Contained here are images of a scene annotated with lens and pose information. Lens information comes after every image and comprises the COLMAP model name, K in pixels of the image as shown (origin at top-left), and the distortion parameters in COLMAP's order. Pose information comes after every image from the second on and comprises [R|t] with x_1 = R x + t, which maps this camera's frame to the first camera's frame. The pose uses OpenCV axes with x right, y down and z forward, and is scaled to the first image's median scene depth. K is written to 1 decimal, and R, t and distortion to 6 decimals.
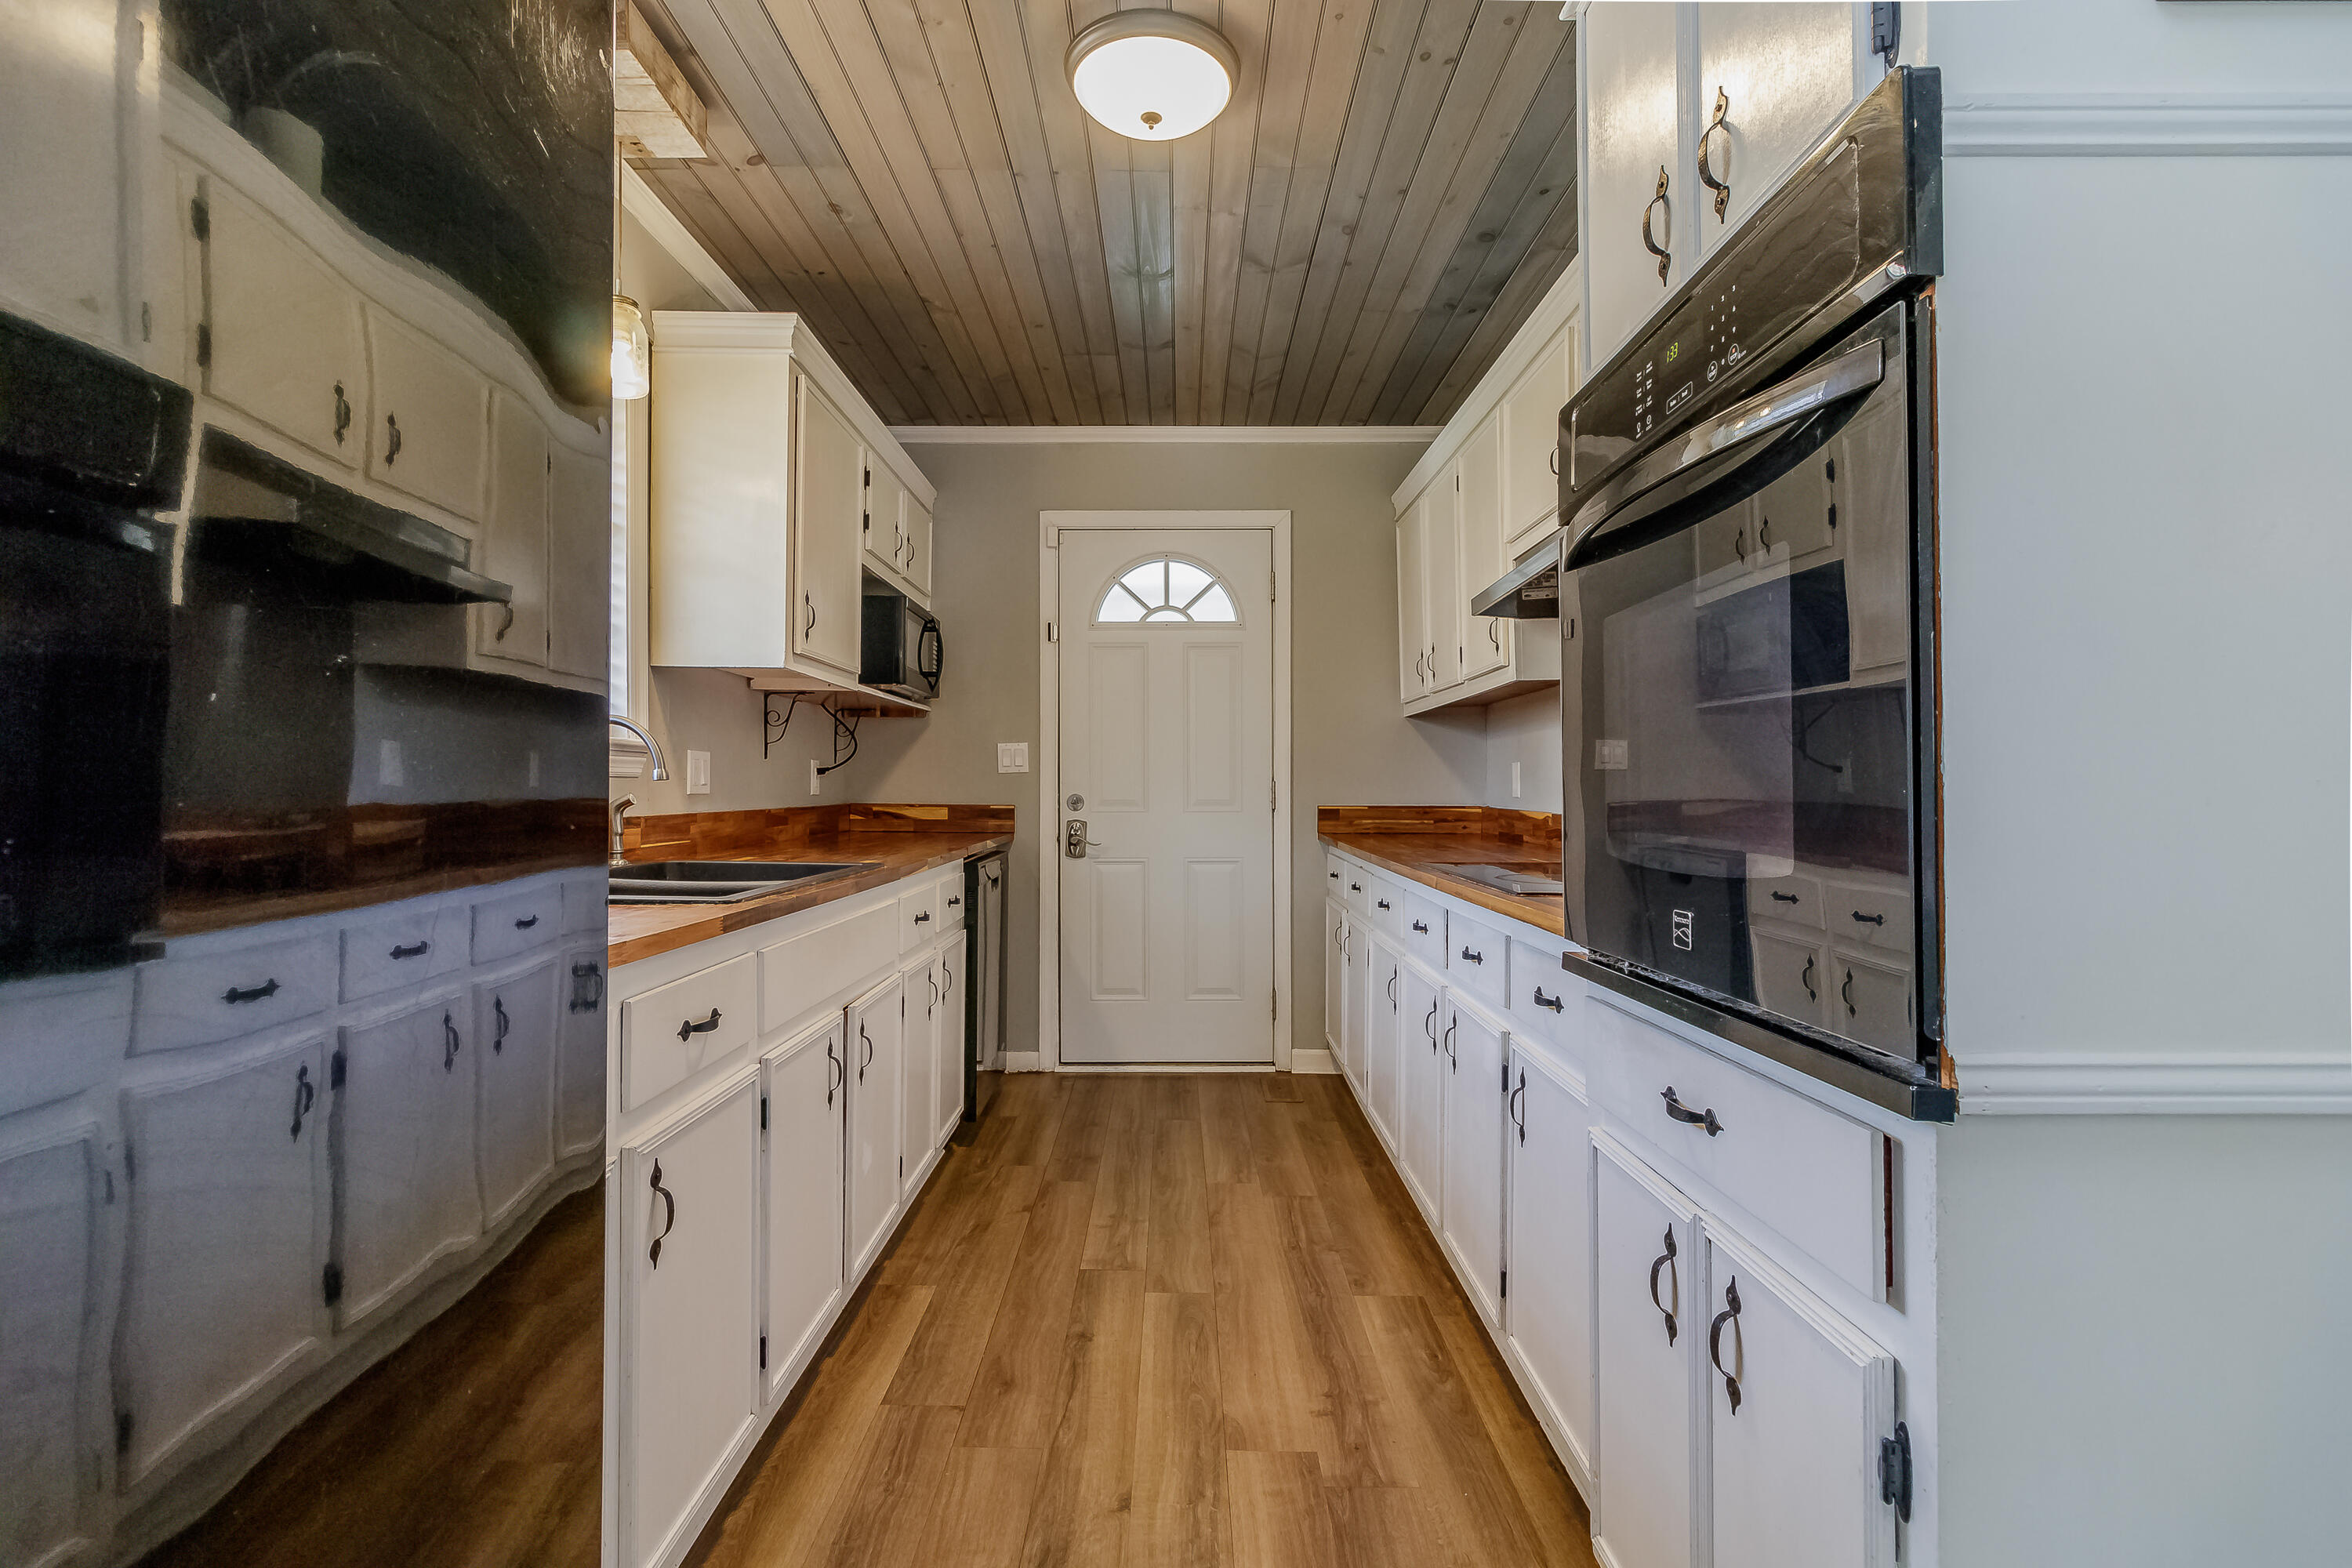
lens RADIAL K [[1124.0, 0, 1194.9], [0, 1124.0, 769.2], [0, 0, 1]] dist [0.002220, 0.000487]
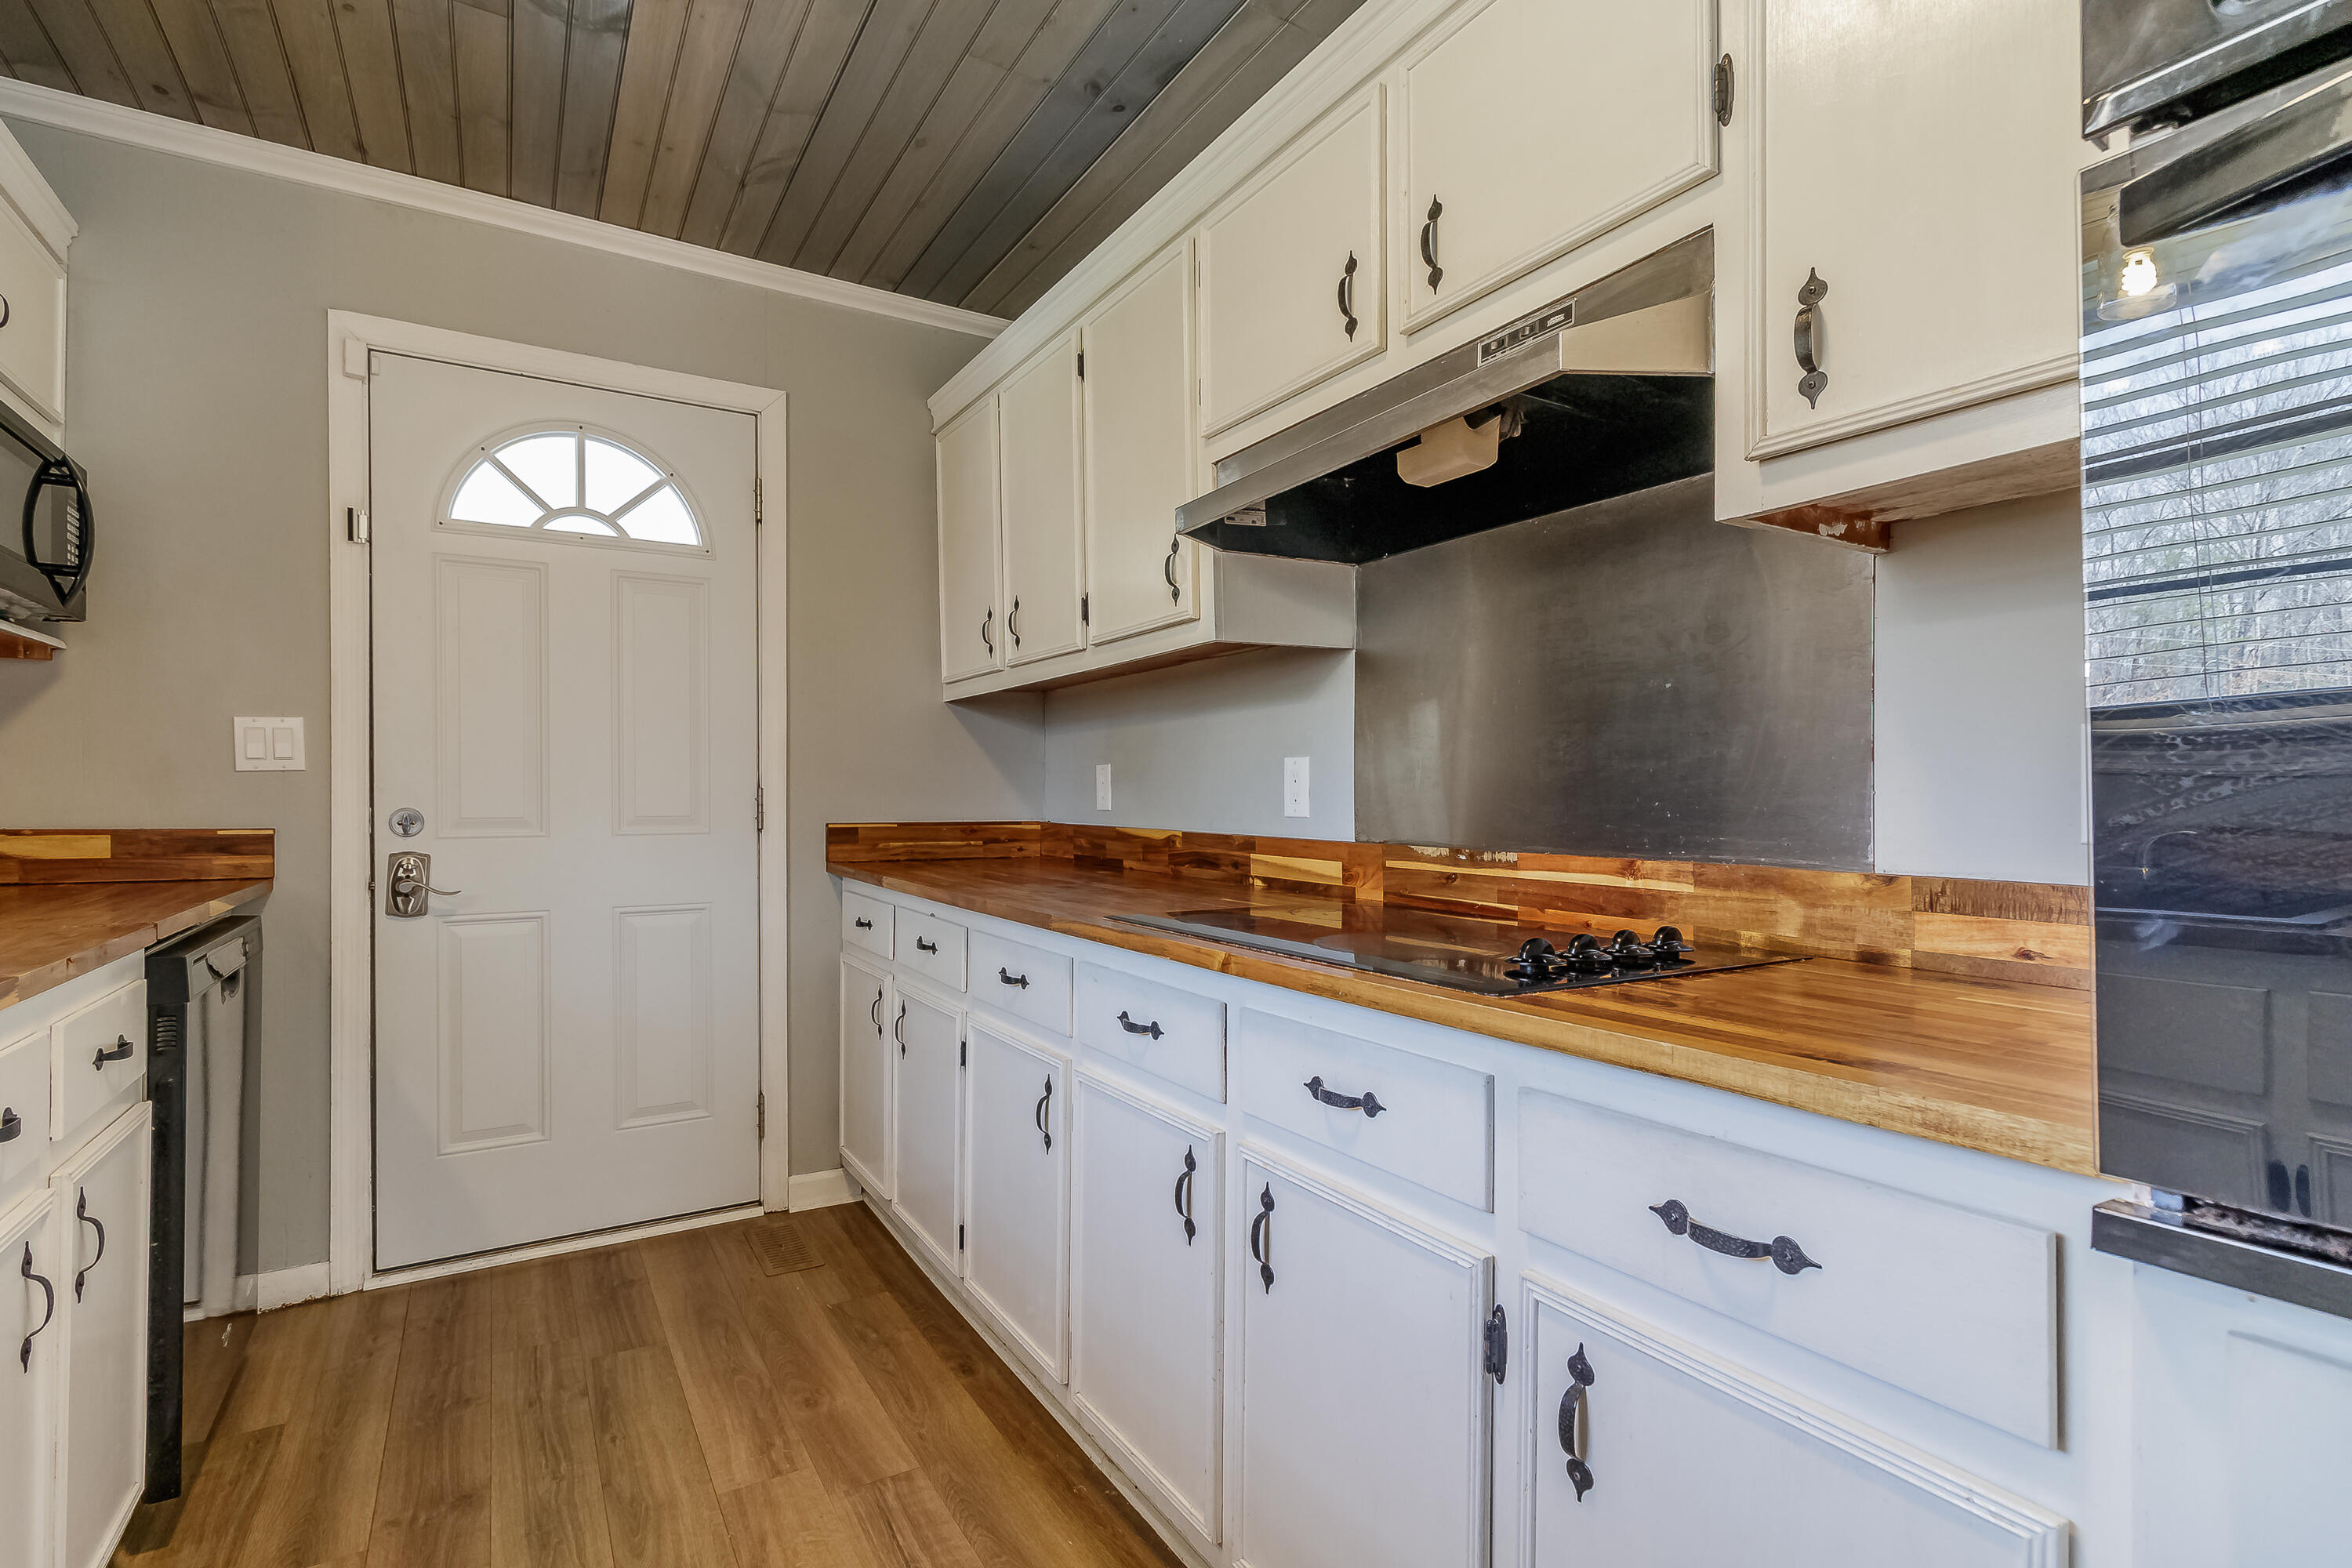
lens RADIAL K [[1084.8, 0, 1146.2], [0, 1084.8, 798.4], [0, 0, 1]] dist [0.007055, -0.000181]
pose [[0.863724, -0.000578, 0.503965, -0.061364], [-0.008044, 0.999856, 0.014932, 0.005569], [-0.503901, -0.016952, 0.863595, 0.327685]]
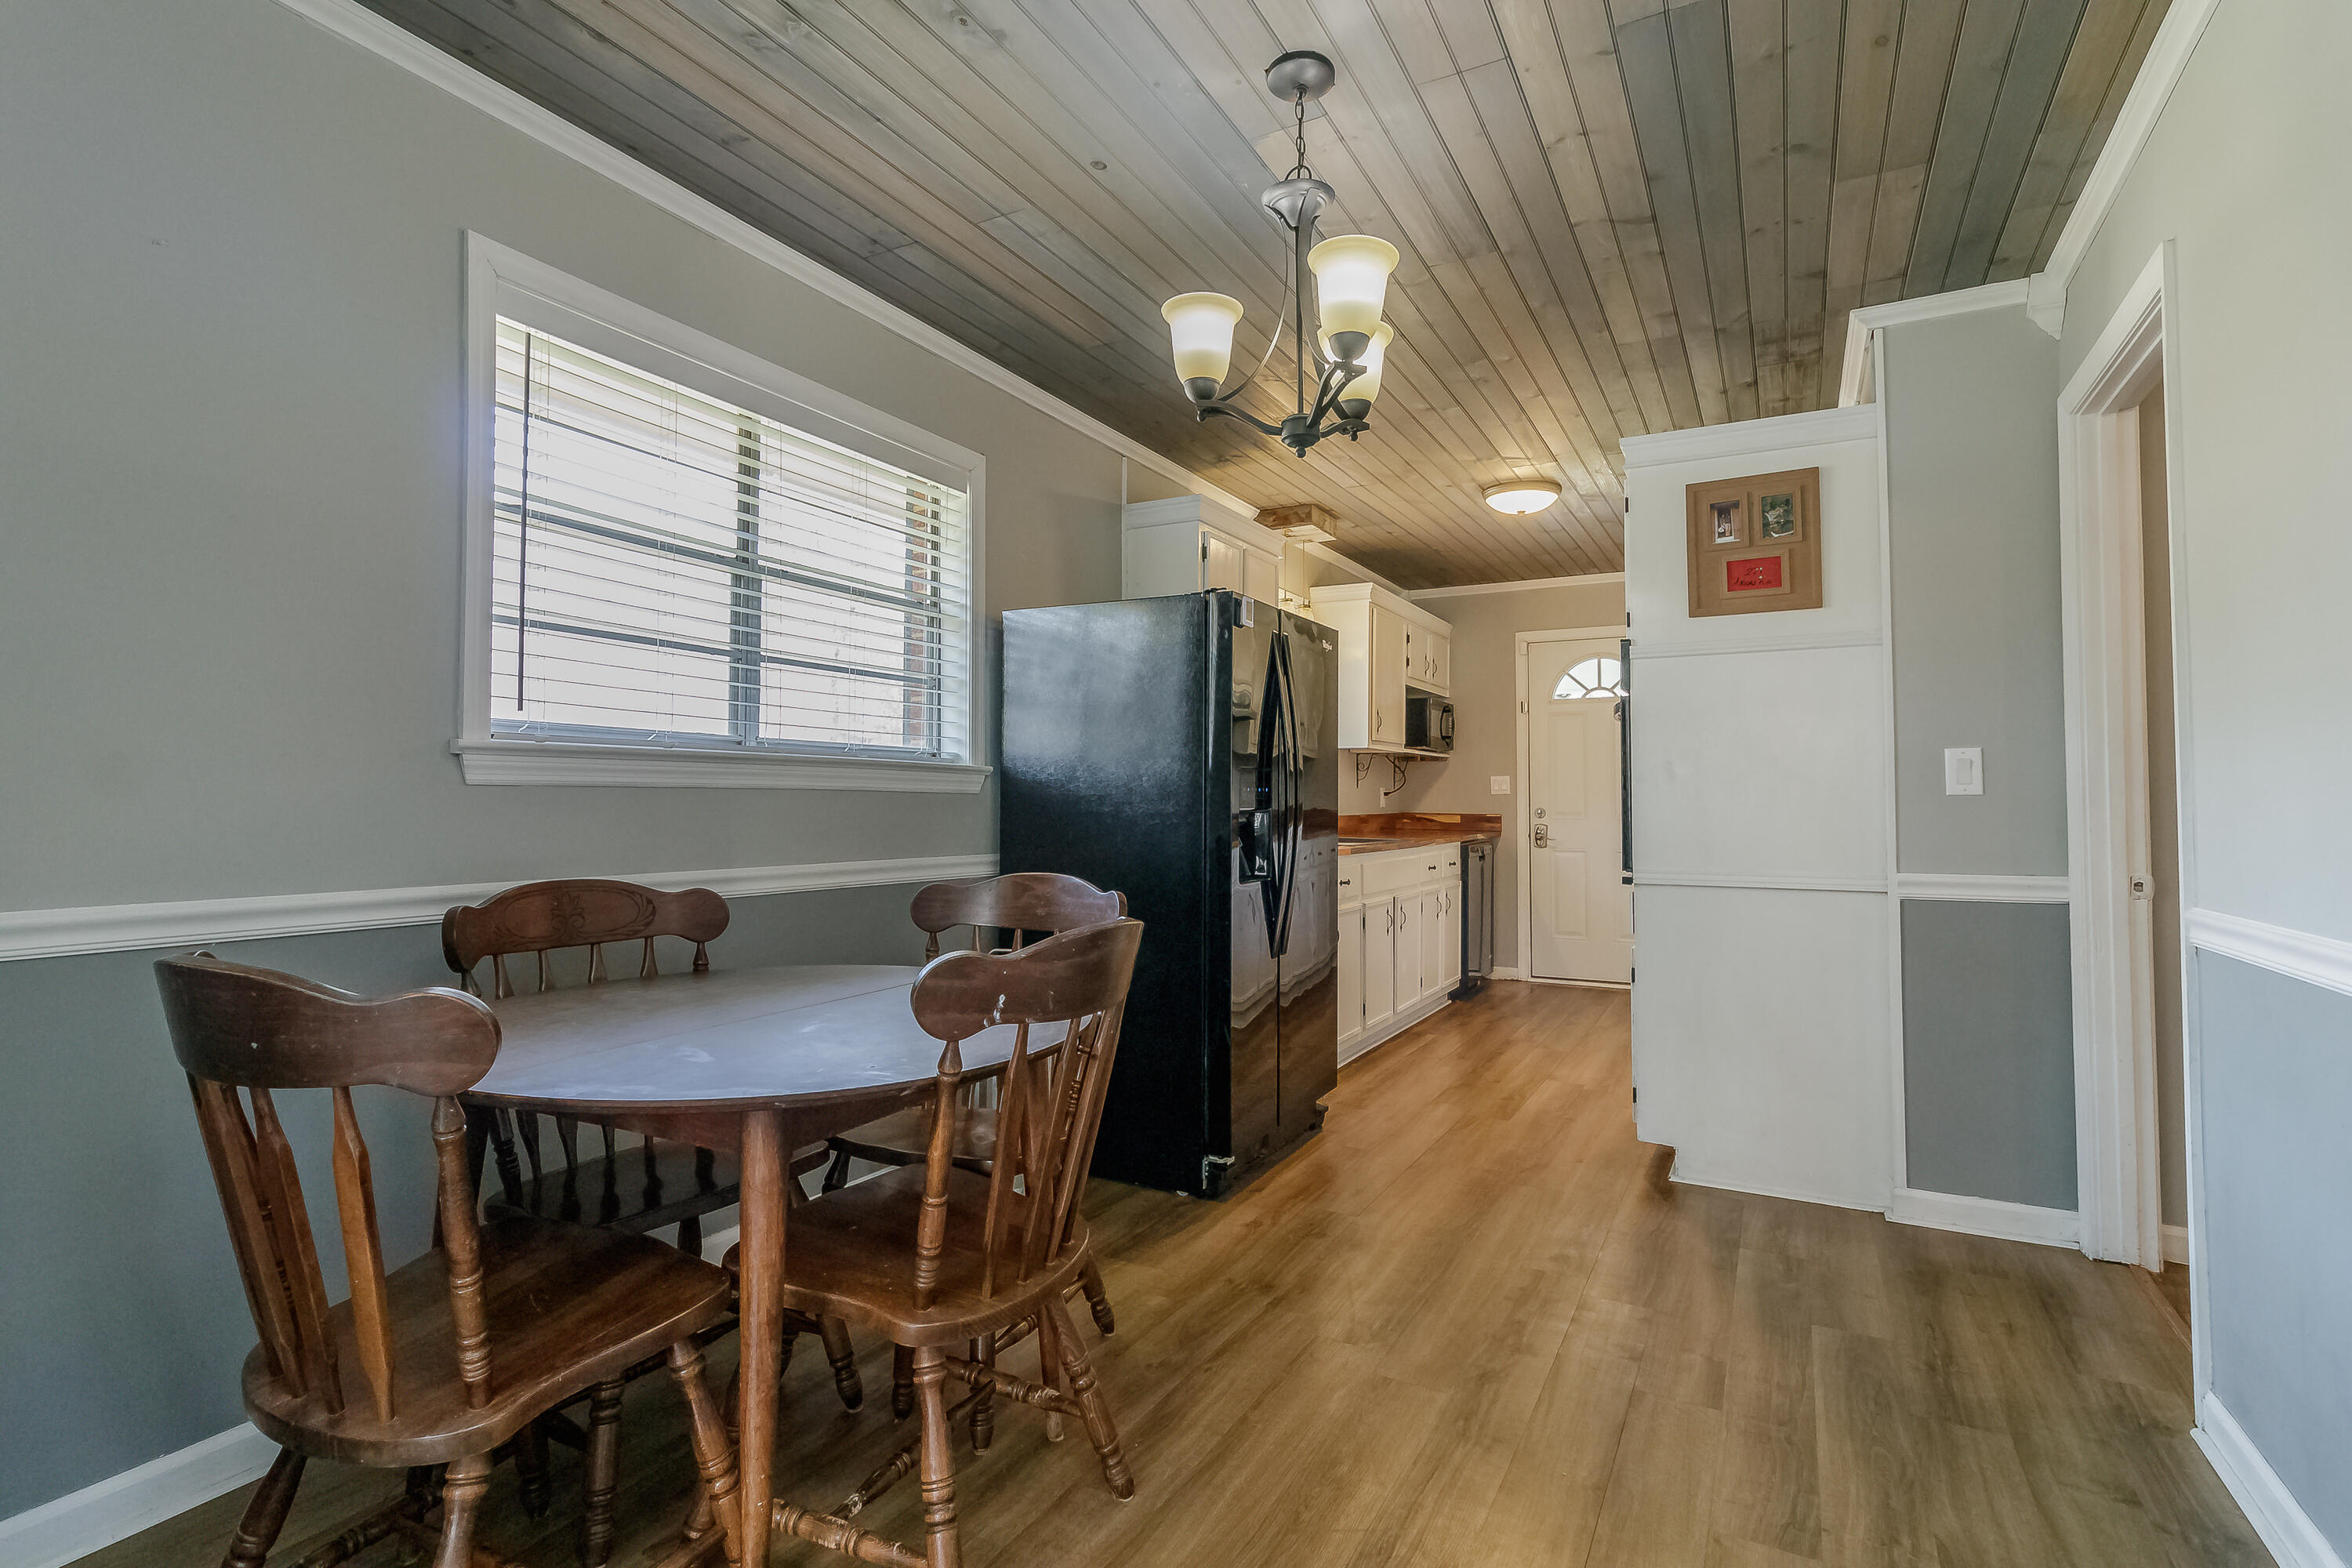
lens RADIAL K [[1124.0, 0, 1194.9], [0, 1124.0, 769.2], [0, 0, 1]] dist [0.002220, 0.000487]
pose [[0.879958, -0.010308, -0.474940, 0.230767], [0.003478, 0.999878, -0.015258, -0.010464], [0.475039, 0.011775, 0.879886, -0.664582]]
